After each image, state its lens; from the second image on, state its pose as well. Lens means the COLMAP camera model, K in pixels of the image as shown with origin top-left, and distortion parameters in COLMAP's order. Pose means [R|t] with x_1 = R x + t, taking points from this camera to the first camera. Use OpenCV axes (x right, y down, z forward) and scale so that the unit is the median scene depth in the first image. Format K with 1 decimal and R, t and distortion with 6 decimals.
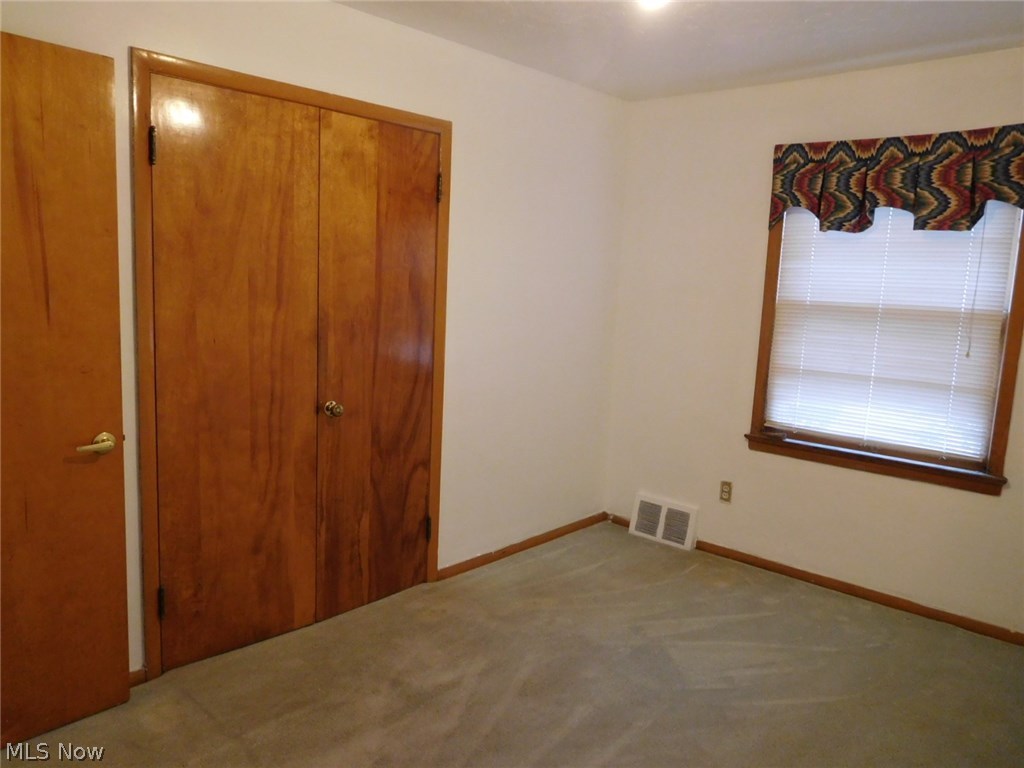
lens RADIAL K [[757.1, 0, 510.4], [0, 757.1, 385.3], [0, 0, 1]] dist [-0.034053, 0.015726]
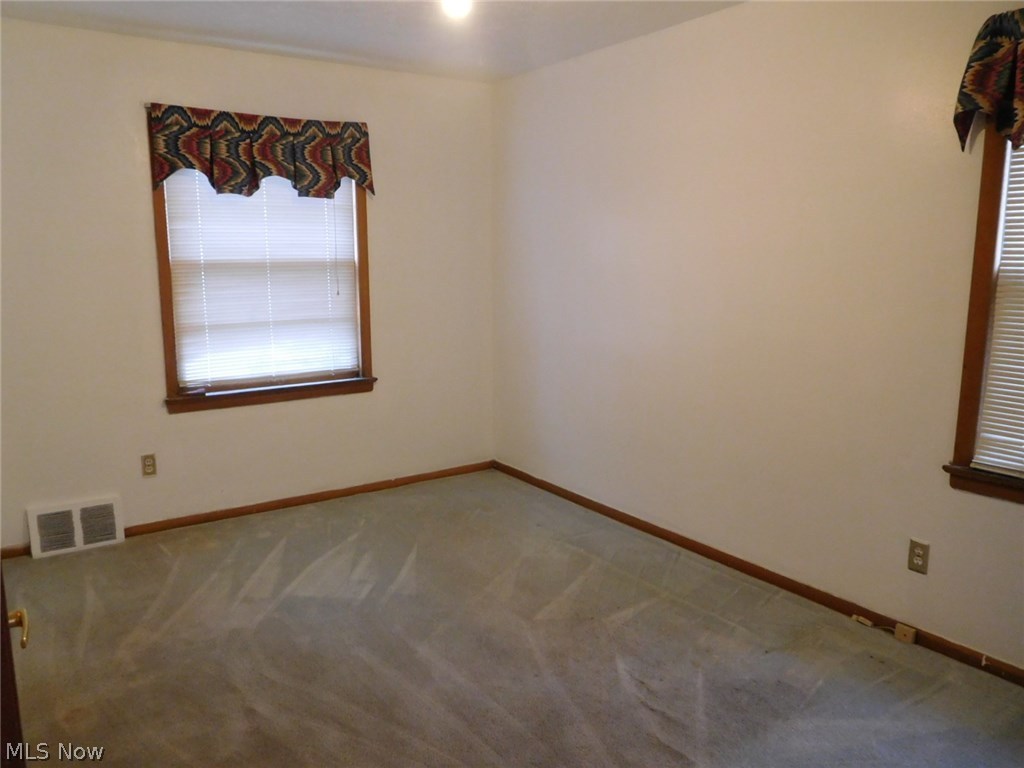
lens RADIAL K [[757.1, 0, 504.3], [0, 757.1, 382.8], [0, 0, 1]] dist [-0.034053, 0.015726]
pose [[0.223224, -0.198987, 0.954241, -0.595683], [0.150003, 0.974294, 0.168079, -0.063052], [-0.963156, 0.105619, 0.247334, 0.380135]]
